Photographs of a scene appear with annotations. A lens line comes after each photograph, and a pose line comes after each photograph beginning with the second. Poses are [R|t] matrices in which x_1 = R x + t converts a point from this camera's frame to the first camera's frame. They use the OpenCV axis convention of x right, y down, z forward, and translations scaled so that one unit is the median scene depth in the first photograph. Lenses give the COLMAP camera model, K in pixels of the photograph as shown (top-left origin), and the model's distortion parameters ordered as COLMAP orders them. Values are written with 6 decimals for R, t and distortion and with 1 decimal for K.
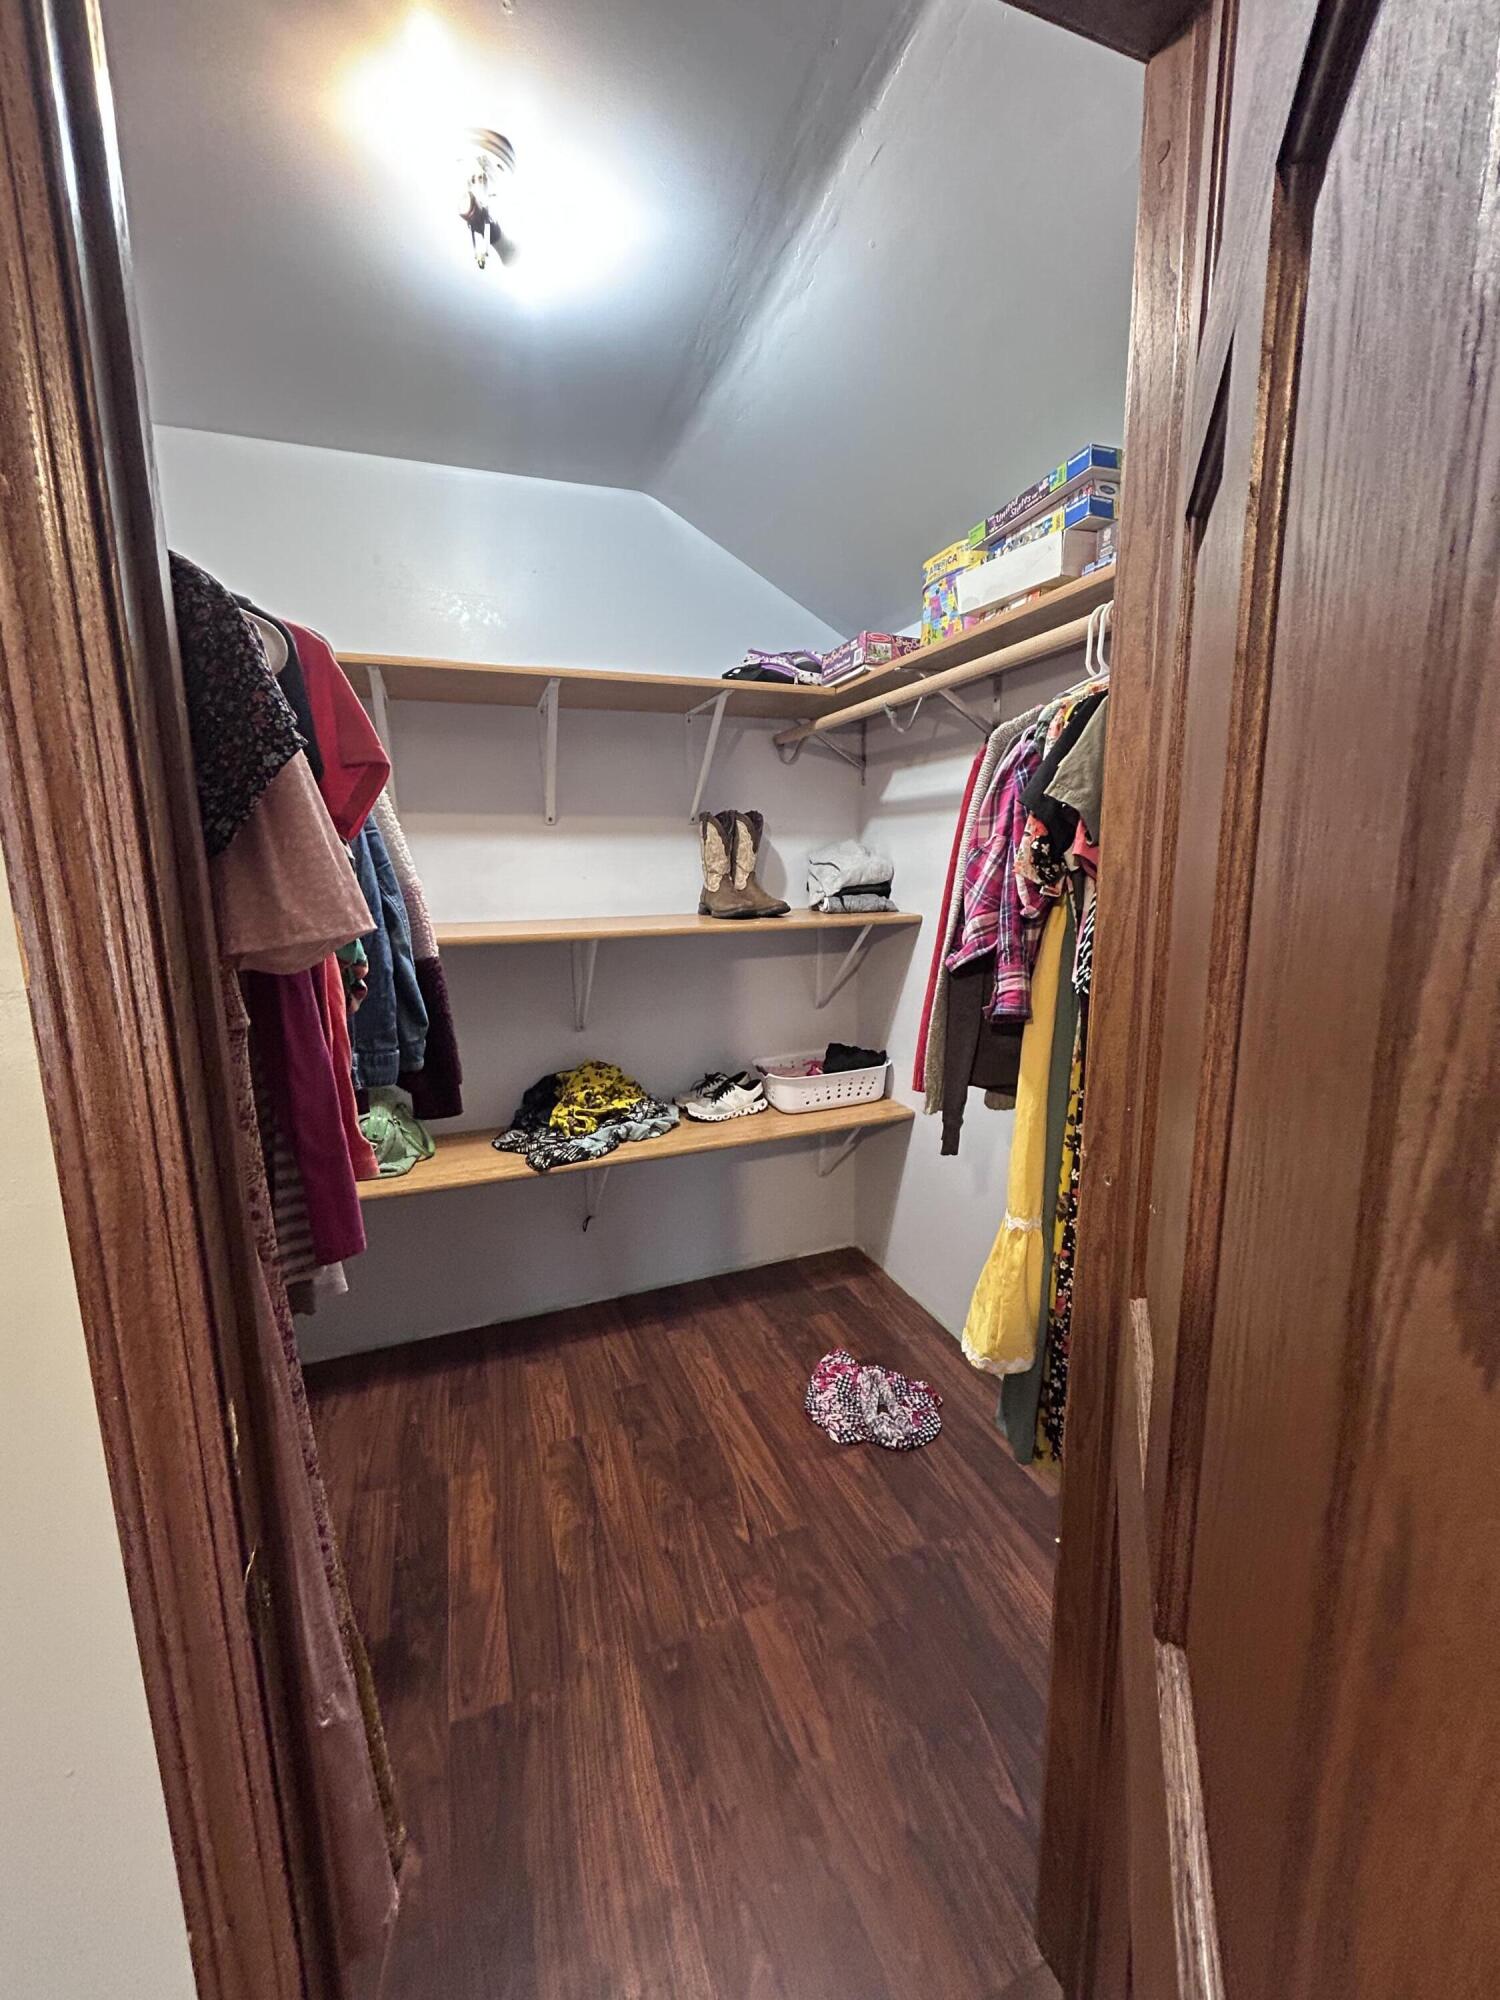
lens RADIAL K [[813.5, 0, 750.0], [0, 813.5, 1000.0], [0, 0, 1]] dist [0.000924, 0.000386]
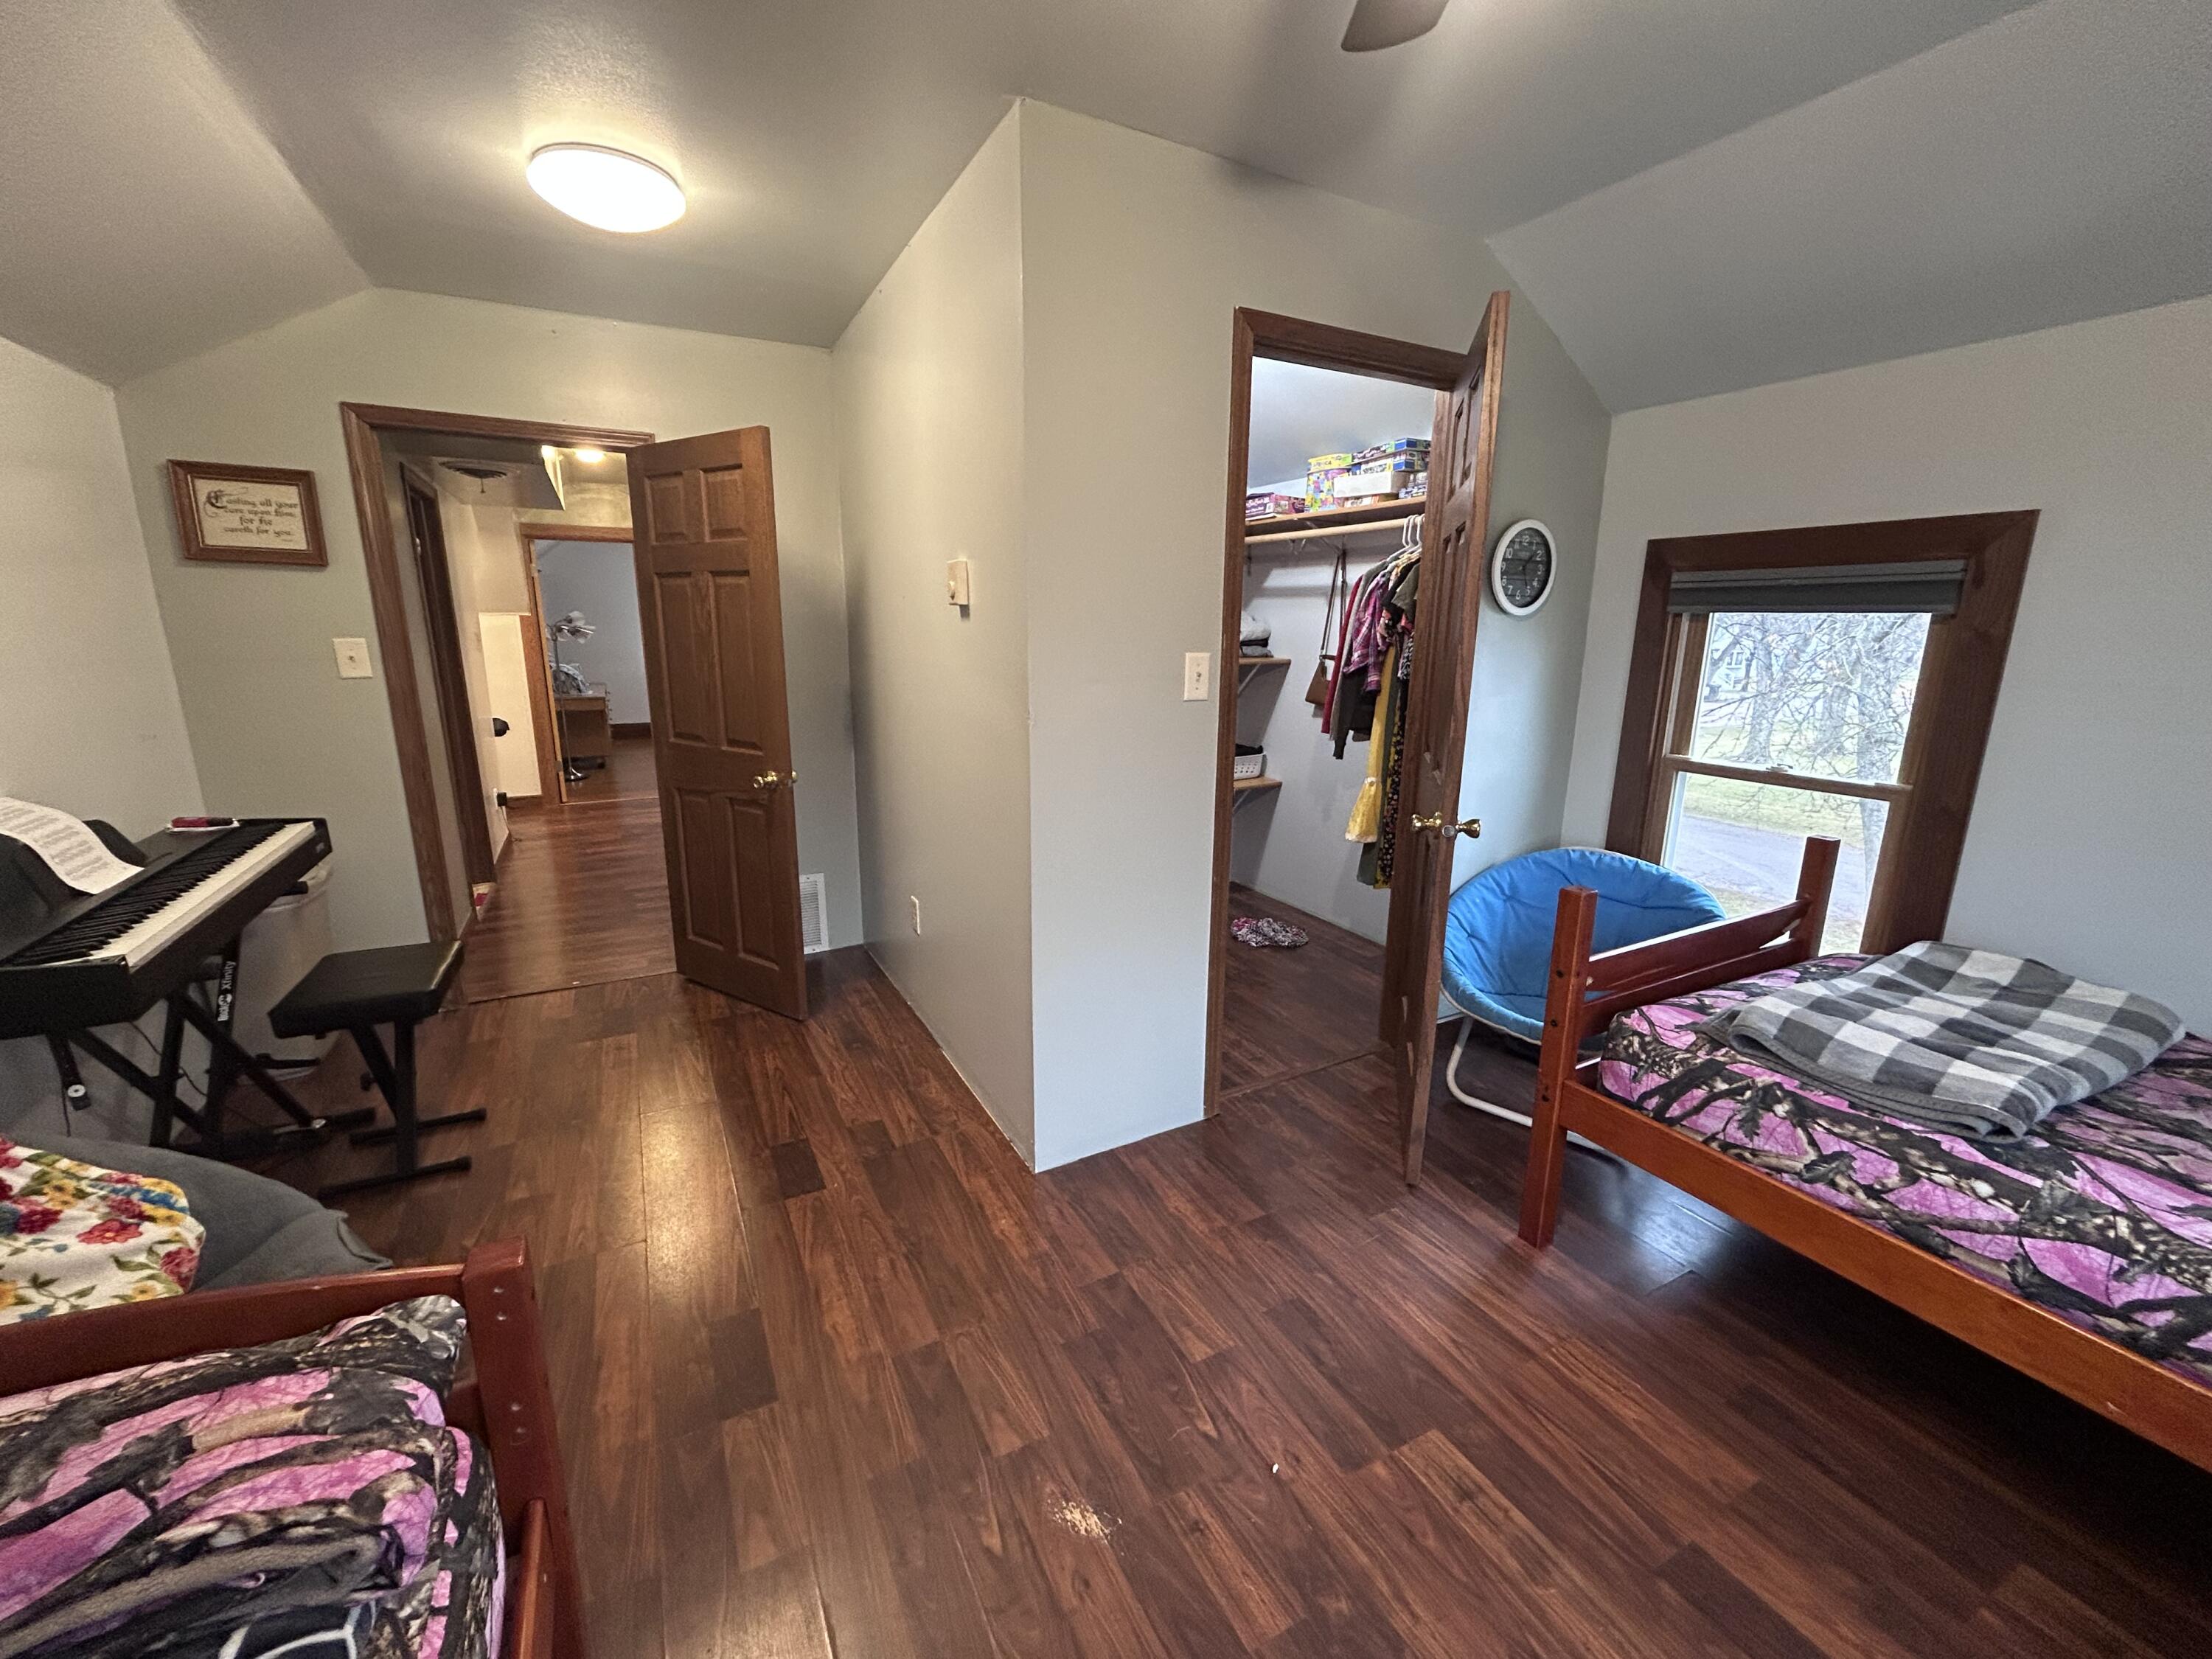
lens RADIAL K [[899.8, 0, 1106.0], [0, 899.8, 829.5], [0, 0, 1]] dist [0.000924, 0.000386]
pose [[0.990252, -0.004657, 0.139210, -0.687927], [-0.003609, 0.998247, 0.059071, 0.223110], [-0.139241, -0.058998, 0.988499, -1.279841]]
